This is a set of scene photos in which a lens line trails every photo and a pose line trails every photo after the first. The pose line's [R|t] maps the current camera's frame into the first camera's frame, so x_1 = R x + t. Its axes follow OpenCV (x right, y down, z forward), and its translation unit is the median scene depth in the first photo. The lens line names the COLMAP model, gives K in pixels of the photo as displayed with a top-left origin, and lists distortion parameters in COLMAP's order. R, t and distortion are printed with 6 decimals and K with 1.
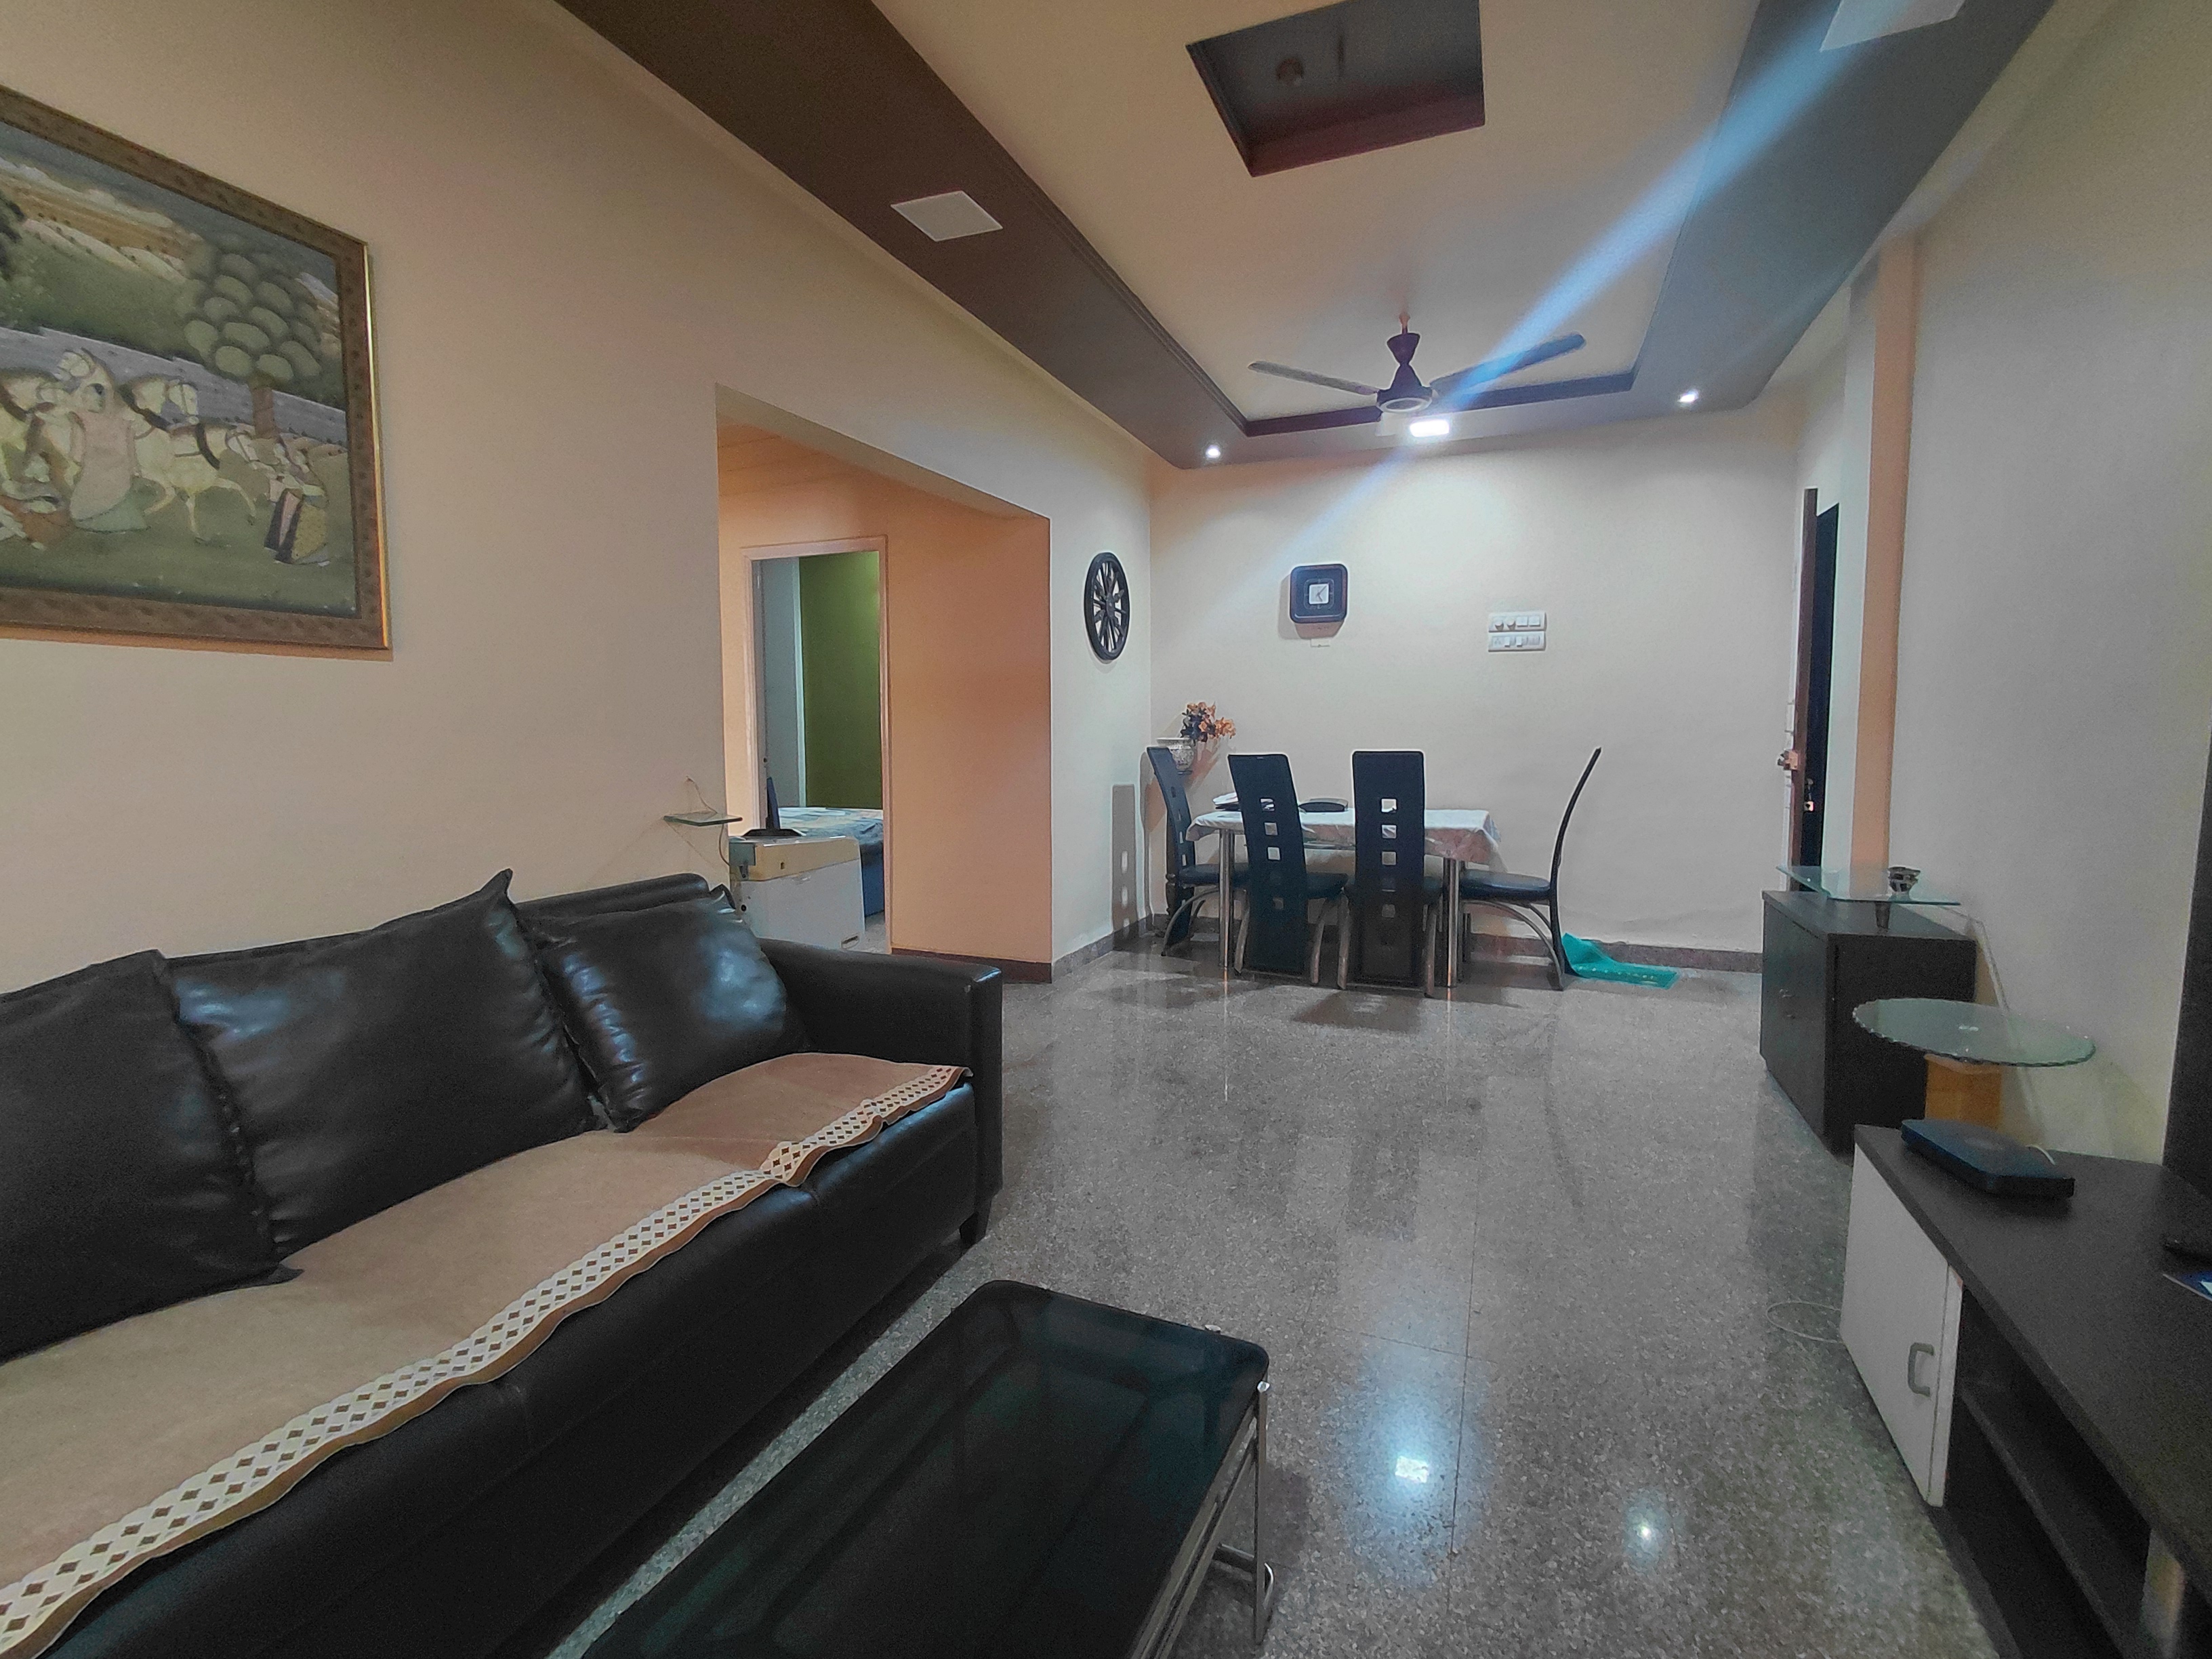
lens RADIAL K [[1024.3, 0, 1103.7], [0, 1024.3, 807.9], [0, 0, 1]] dist [-0.001119, 0.000796]
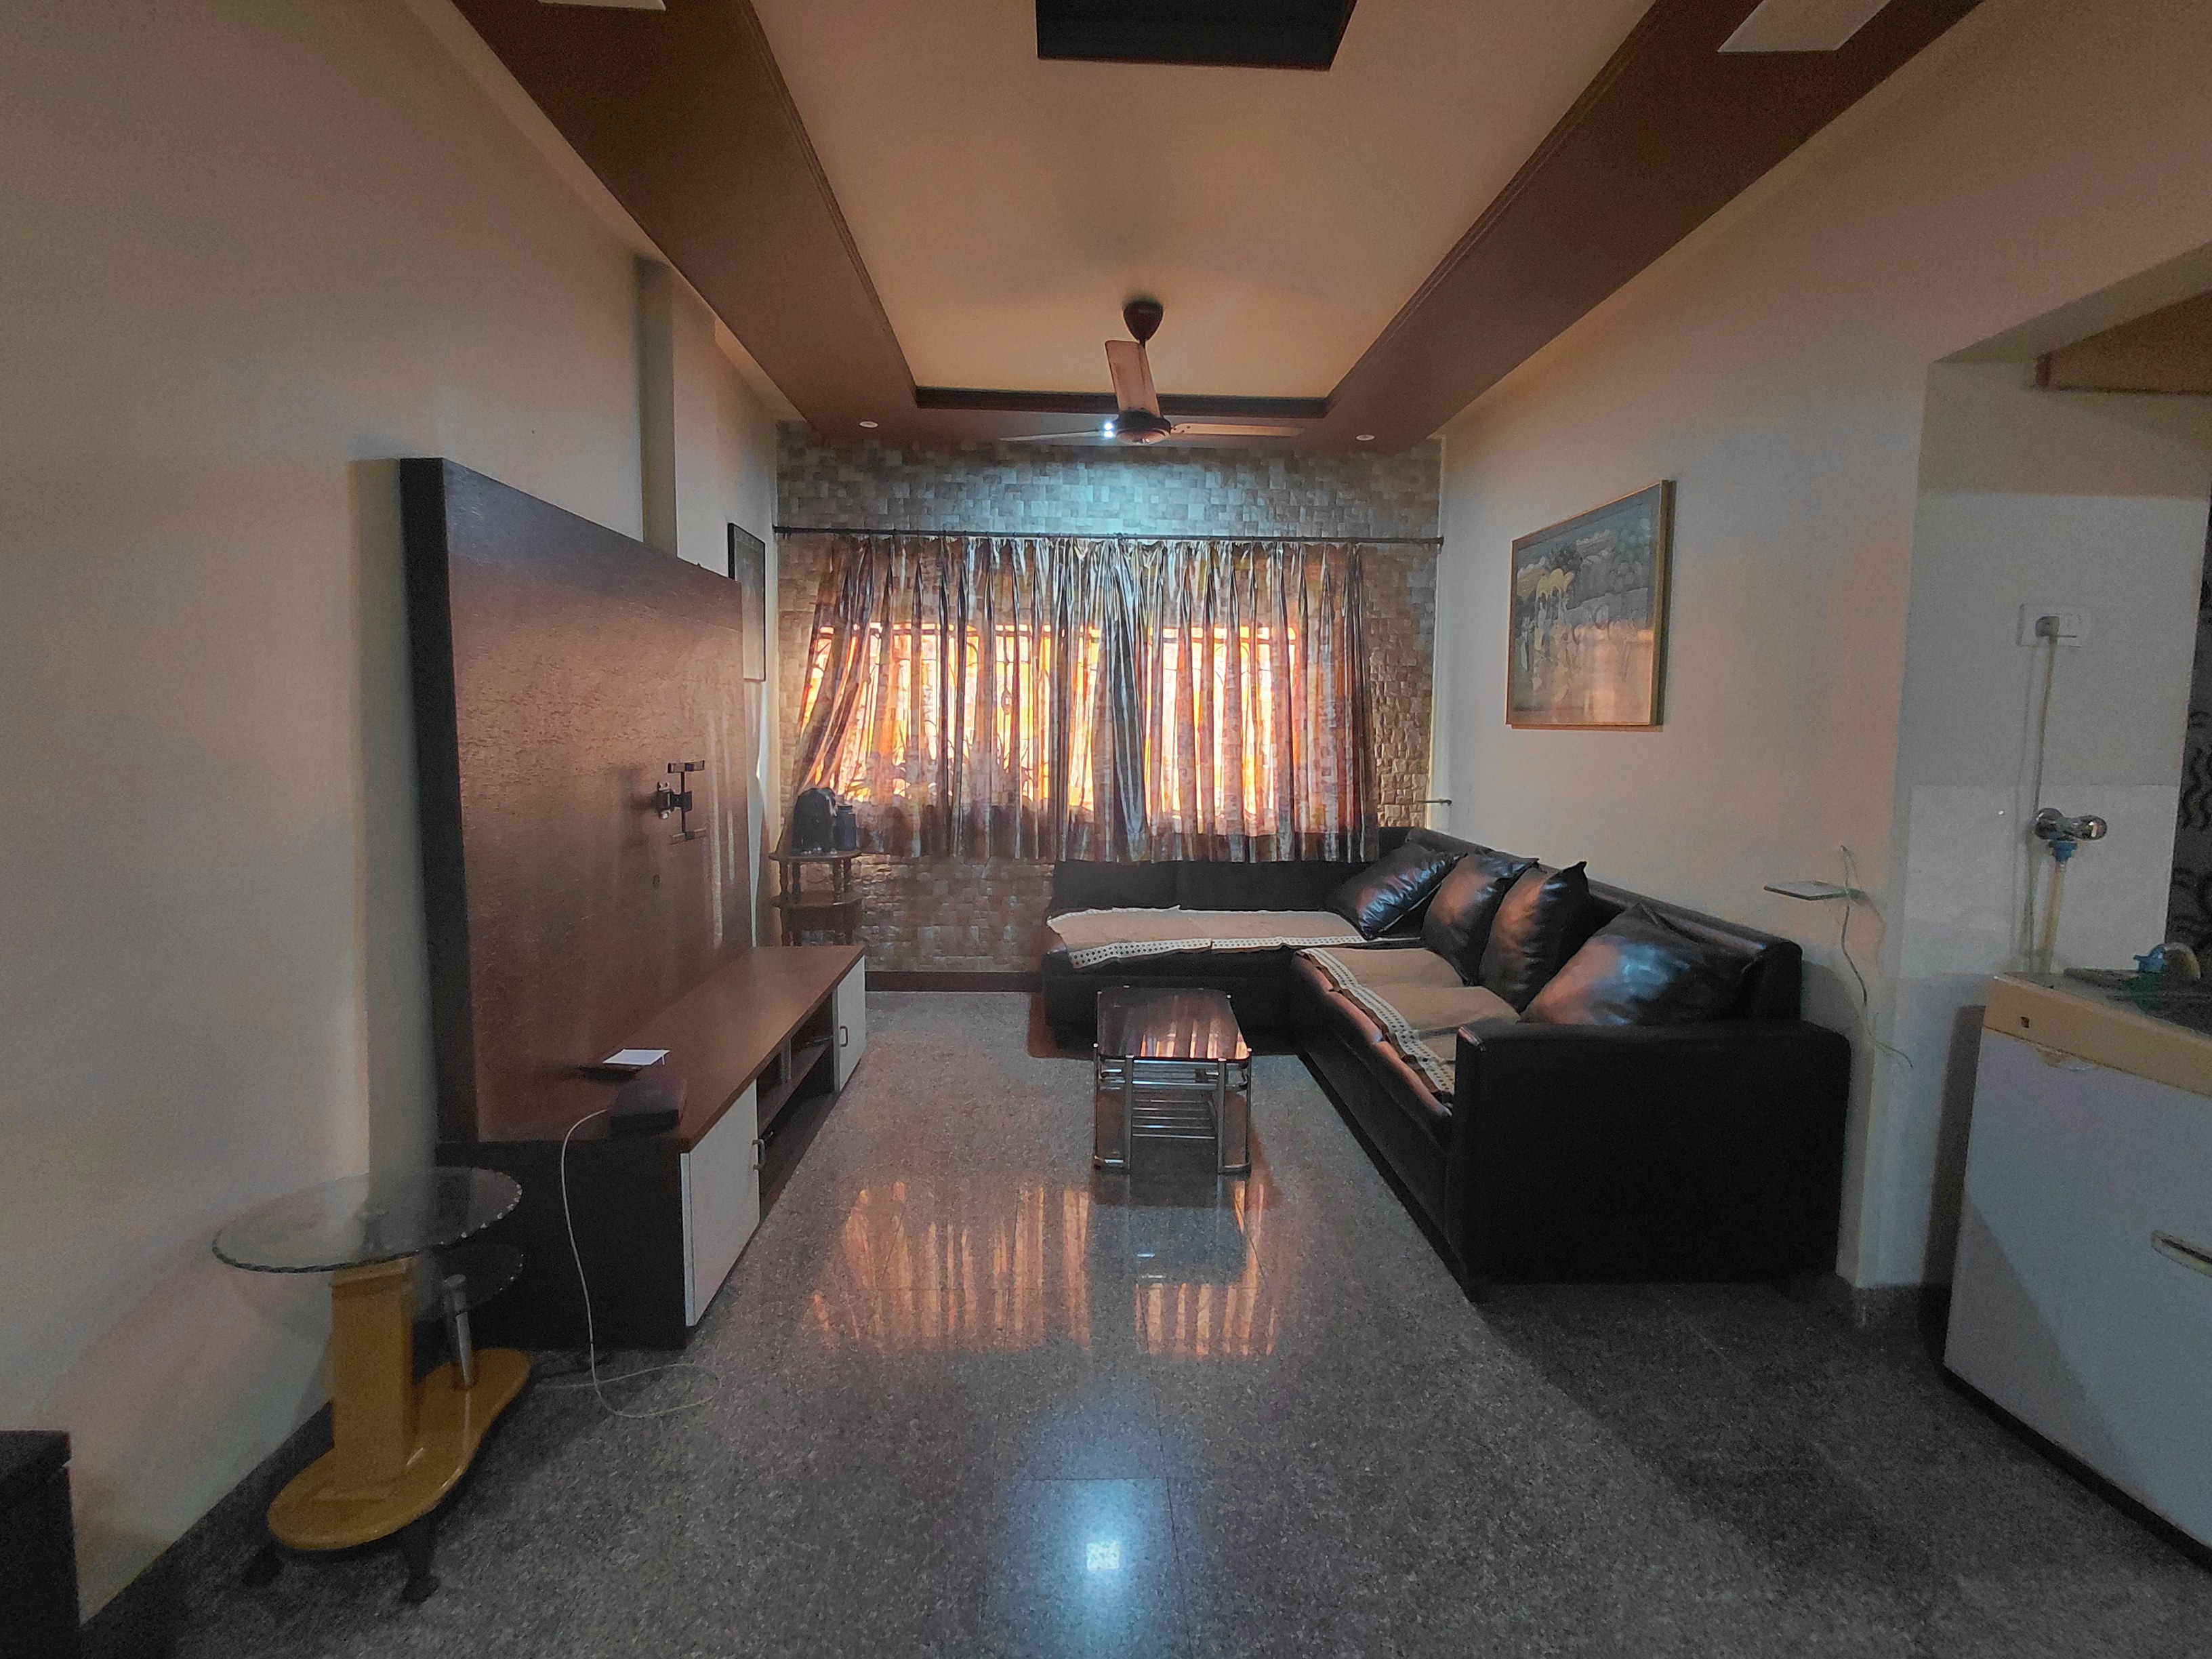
lens RADIAL K [[1026.9, 0, 1082.8], [0, 1026.9, 802.9], [0, 0, 1]] dist [-0.032639, 0.014930]
pose [[-0.909704, 0.024942, -0.414508, 0.875716], [-0.045292, 0.986280, 0.158748, -0.287399], [0.412781, 0.163187, -0.896093, 2.363704]]
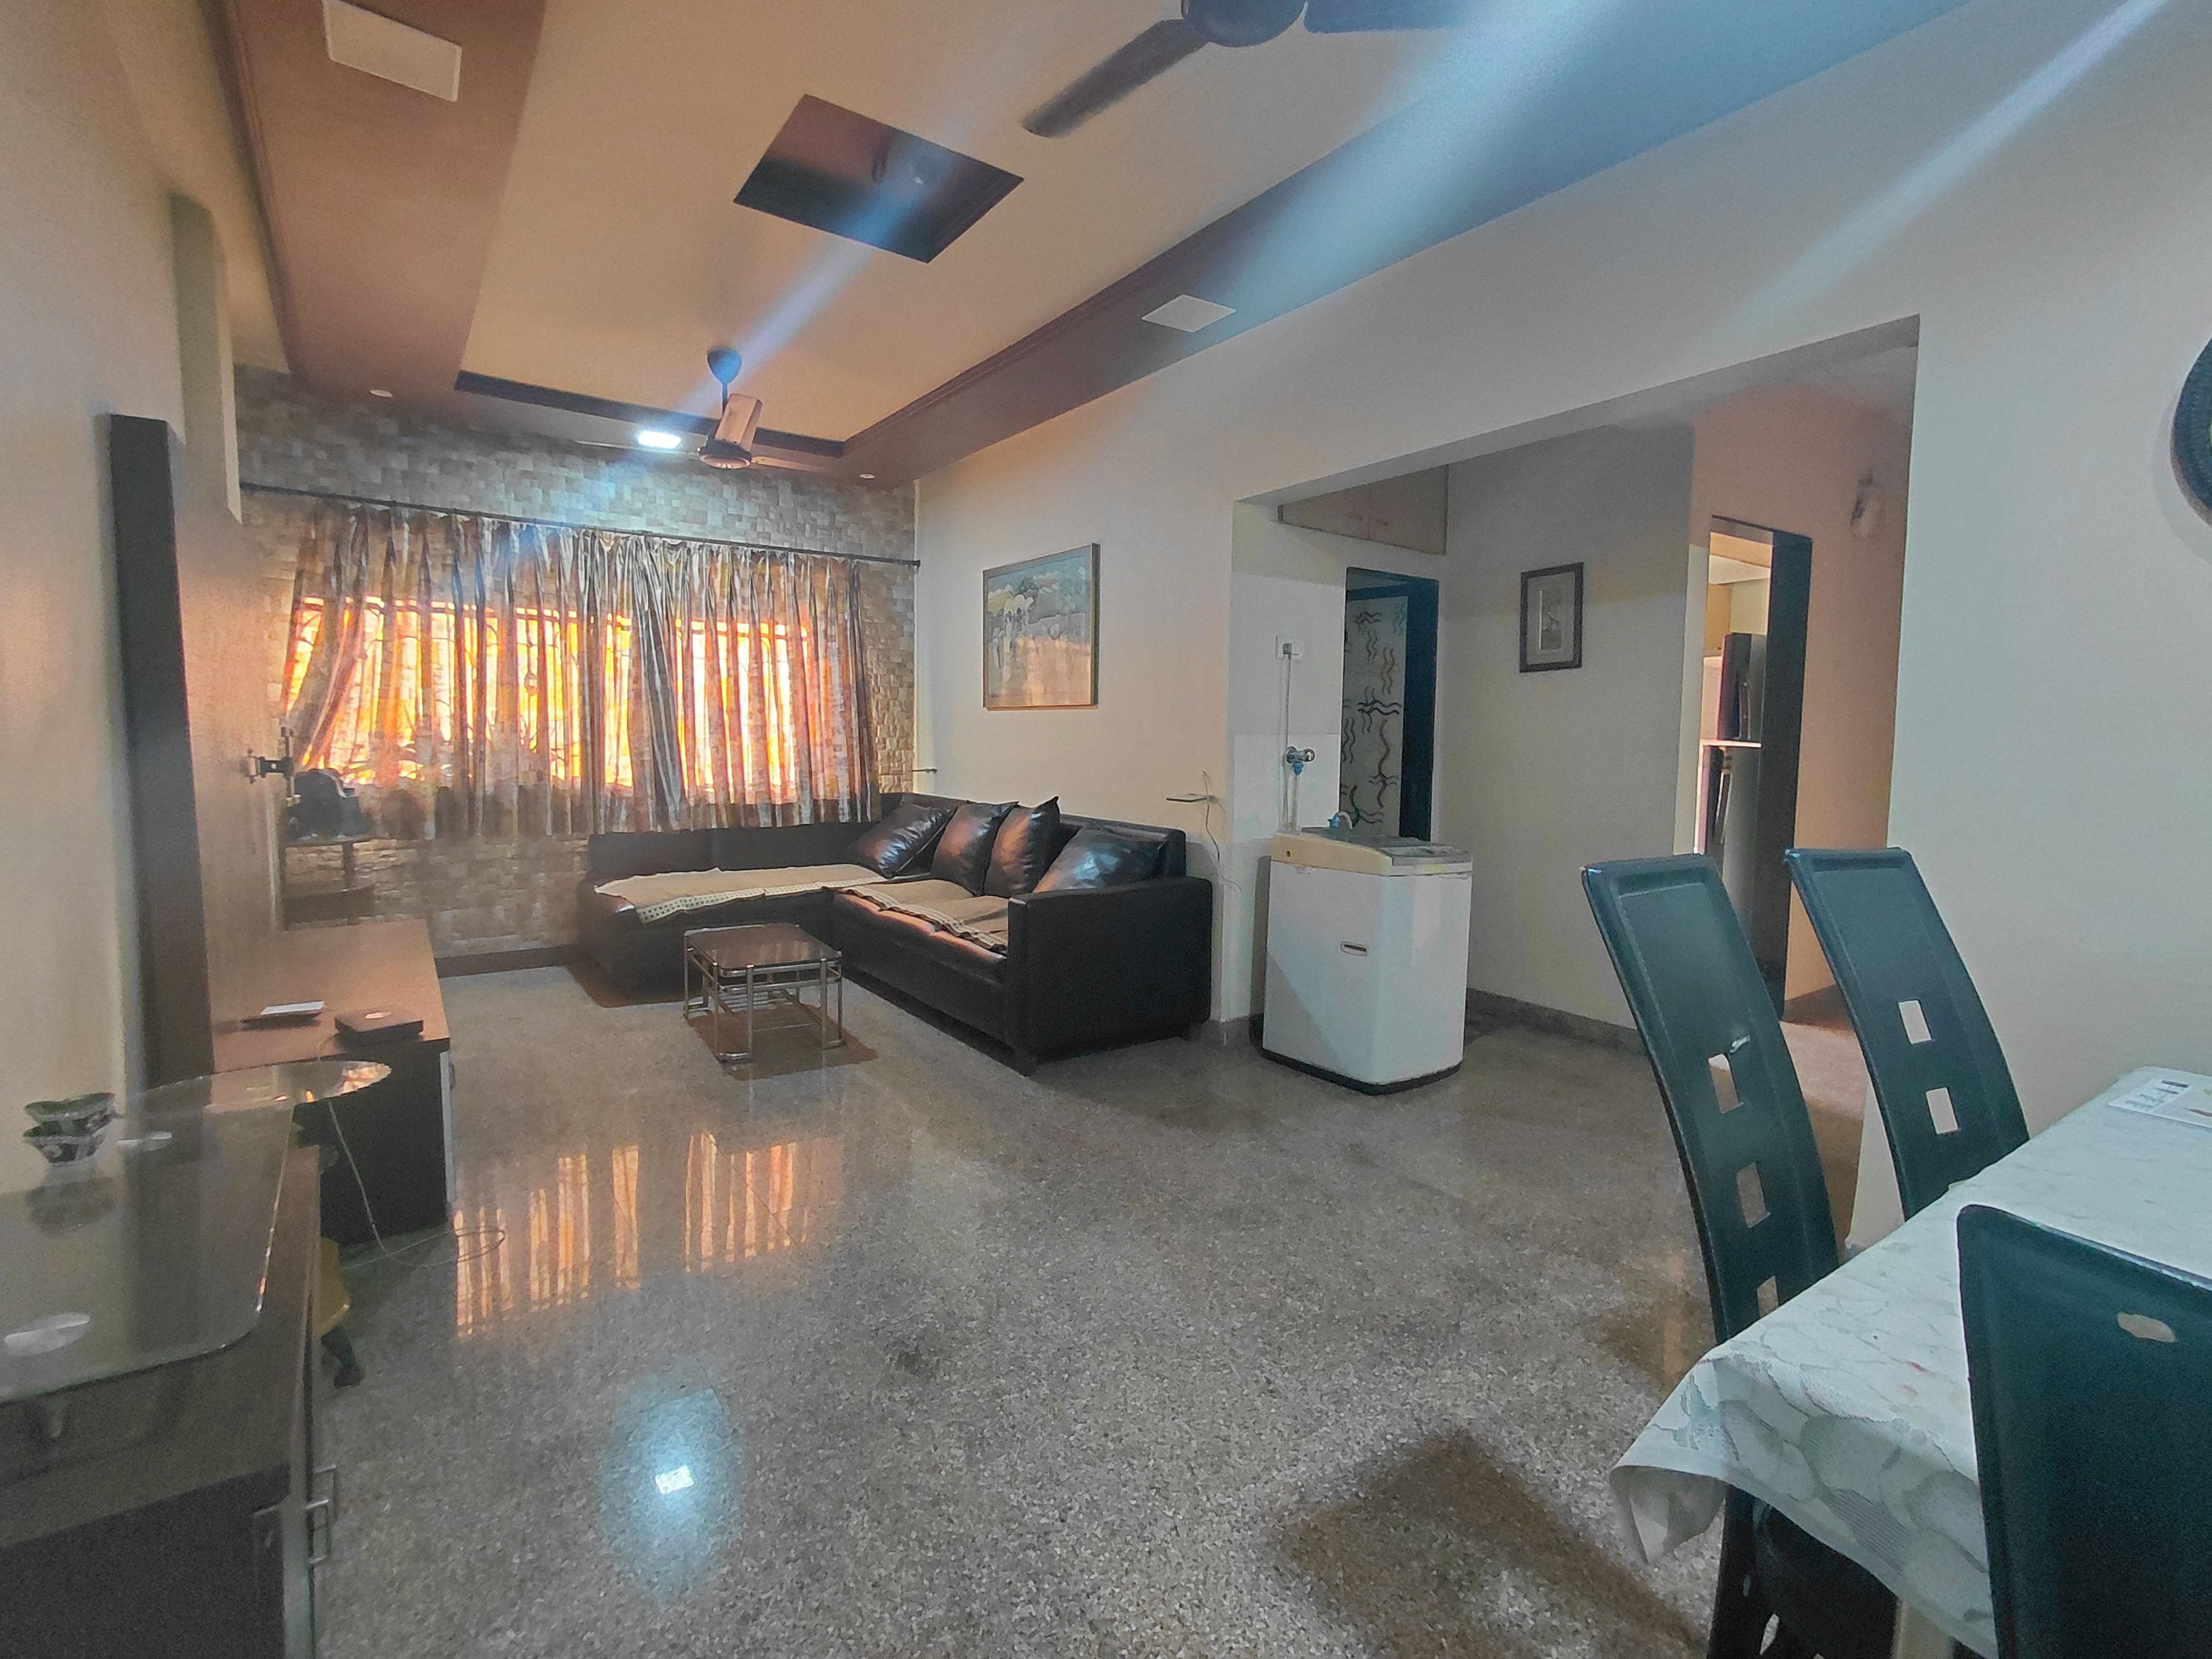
lens RADIAL K [[1024.3, 0, 1103.7], [0, 1024.3, 807.9], [0, 0, 1]] dist [-0.001119, 0.000796]
pose [[-0.521035, 0.059305, -0.851473, 1.541673], [-0.085544, 0.988932, 0.121225, -0.244576], [0.849238, 0.136001, -0.510195, 2.605092]]
